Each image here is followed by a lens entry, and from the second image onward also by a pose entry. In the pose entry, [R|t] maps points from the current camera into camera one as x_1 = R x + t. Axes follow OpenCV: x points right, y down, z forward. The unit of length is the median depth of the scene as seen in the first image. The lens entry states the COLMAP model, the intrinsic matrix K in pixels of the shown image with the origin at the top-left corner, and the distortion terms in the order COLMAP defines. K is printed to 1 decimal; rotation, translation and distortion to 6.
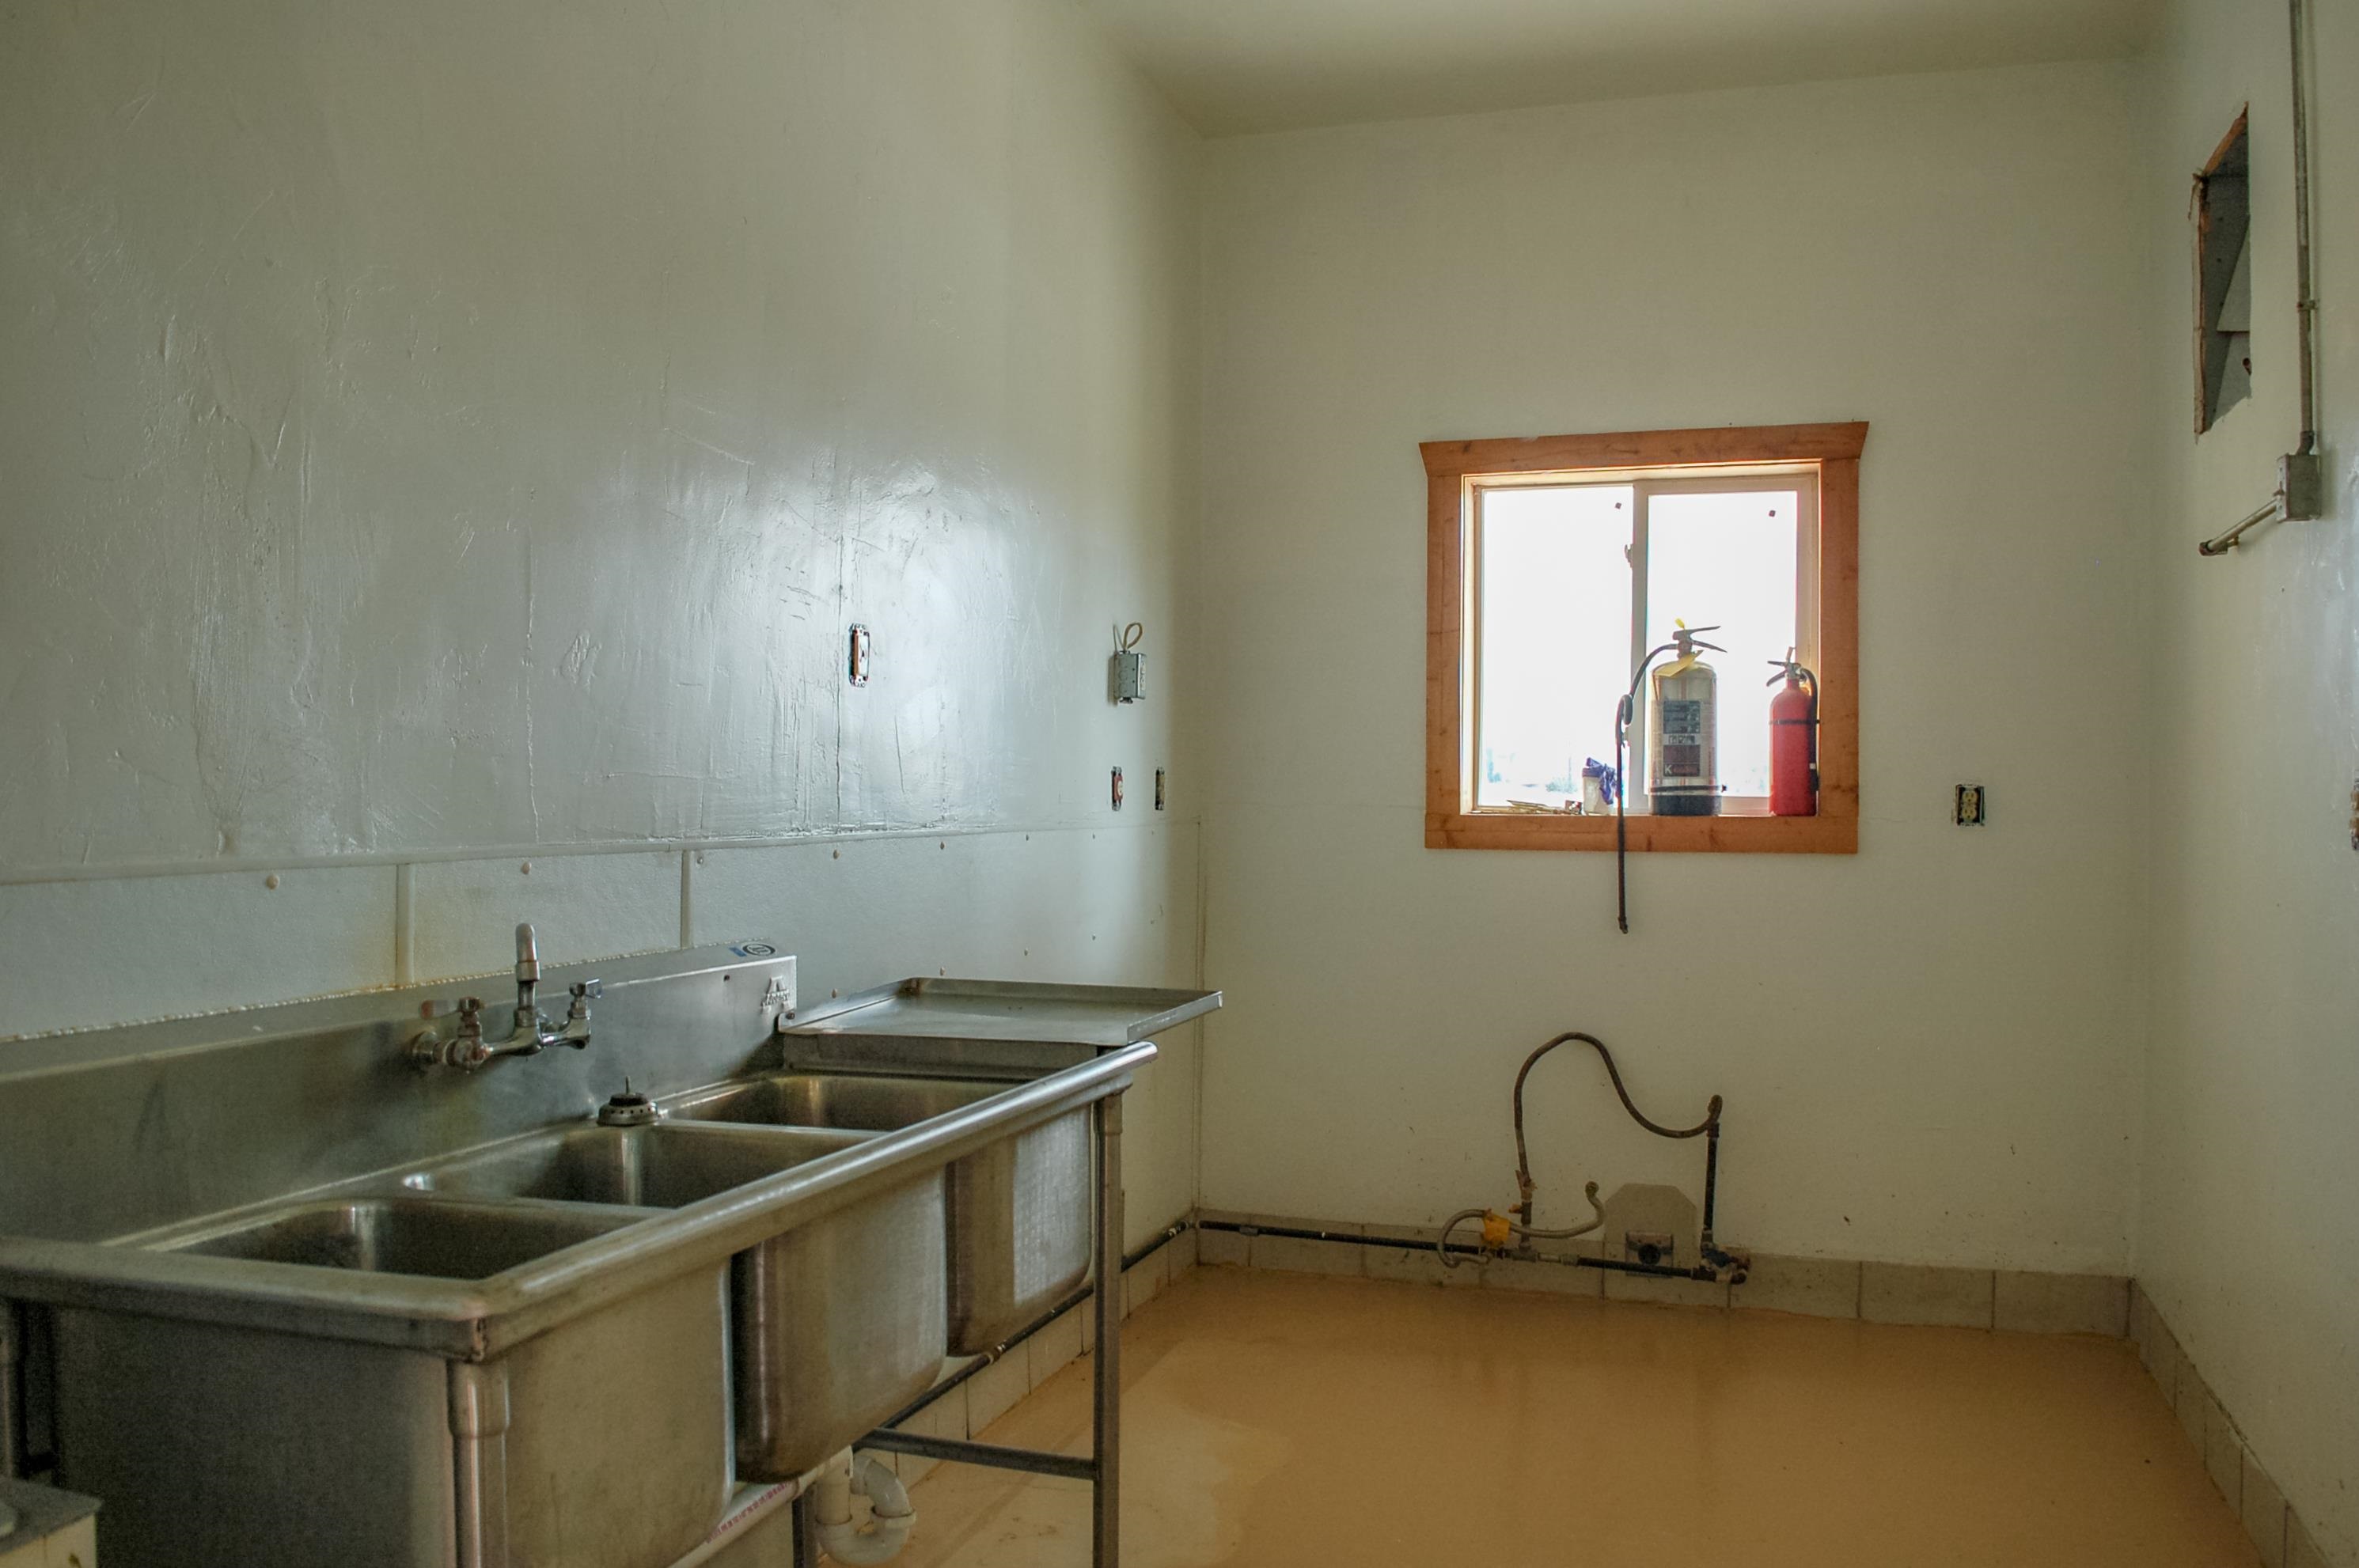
lens RADIAL K [[1856.1, 0, 1187.2], [0, 1856.1, 782.5], [0, 0, 1]] dist [-0.093088, 0.024511]
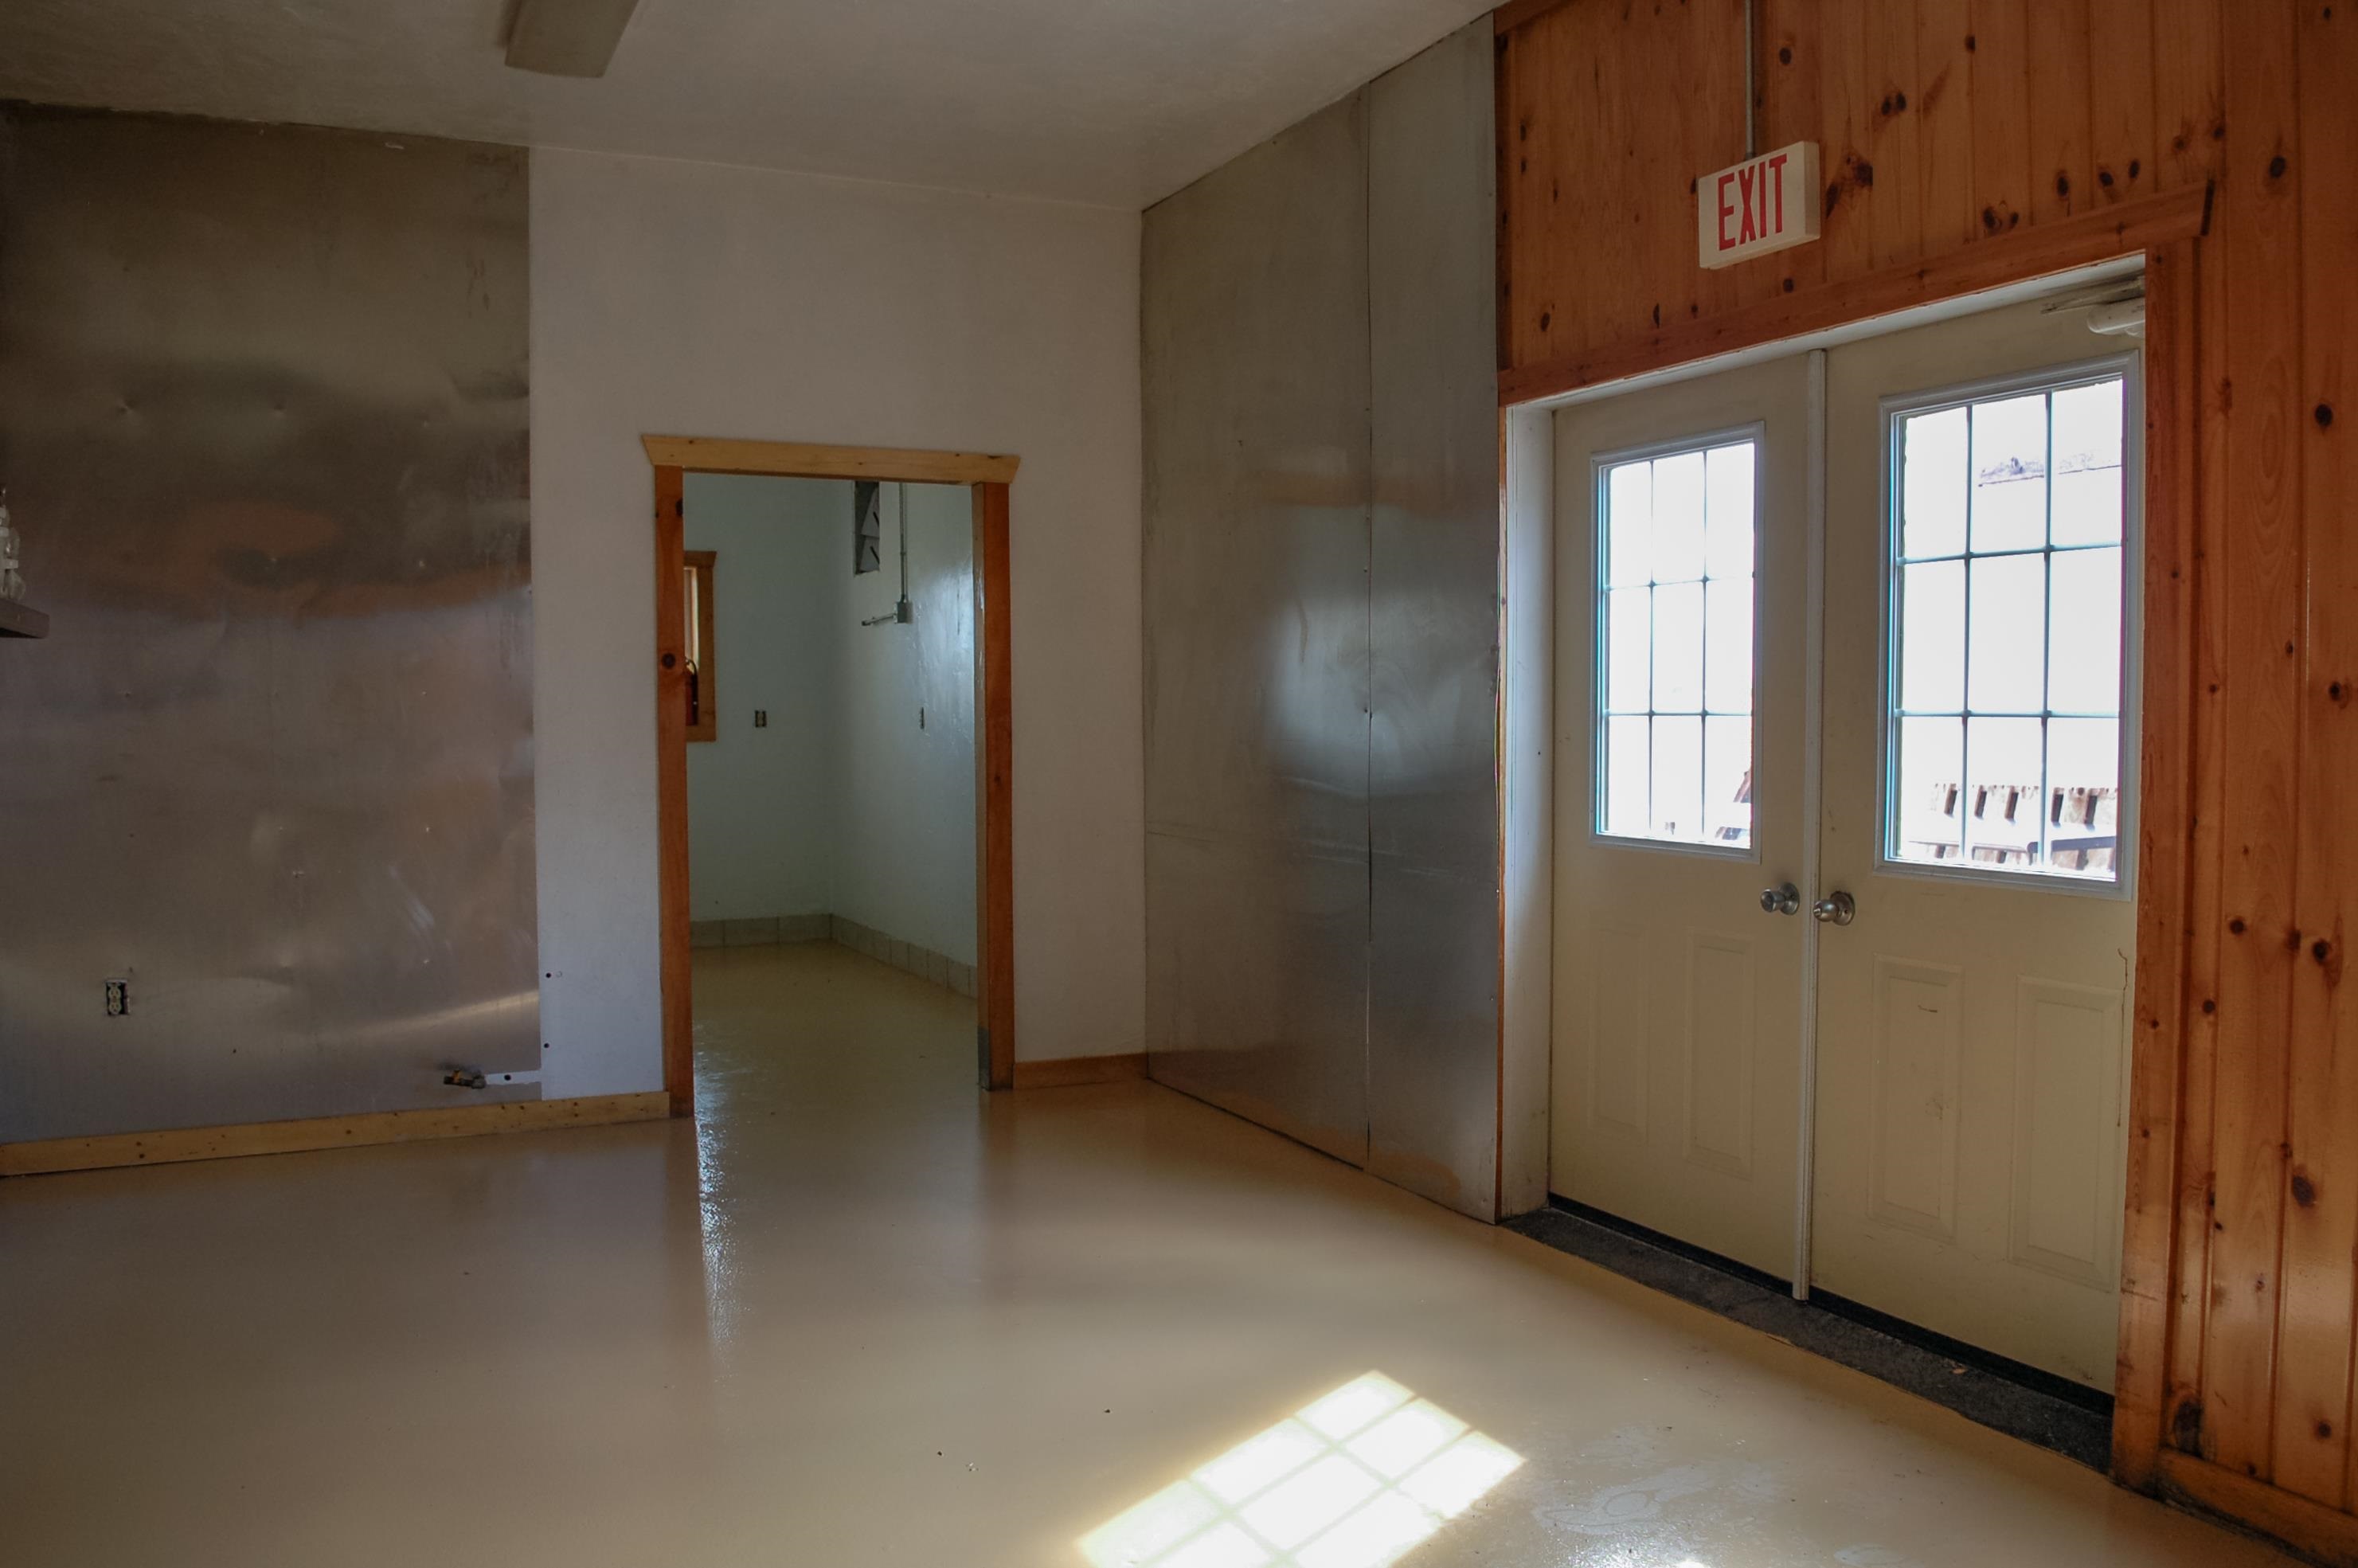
lens RADIAL K [[1855.6, 0, 1178.6], [0, 1855.6, 794.8], [0, 0, 1]] dist [-0.093088, 0.024511]
pose [[0.723991, -0.043138, 0.688459, -0.816232], [0.017268, 0.998863, 0.044429, 0.013790], [-0.689593, -0.020277, 0.723913, -1.082977]]
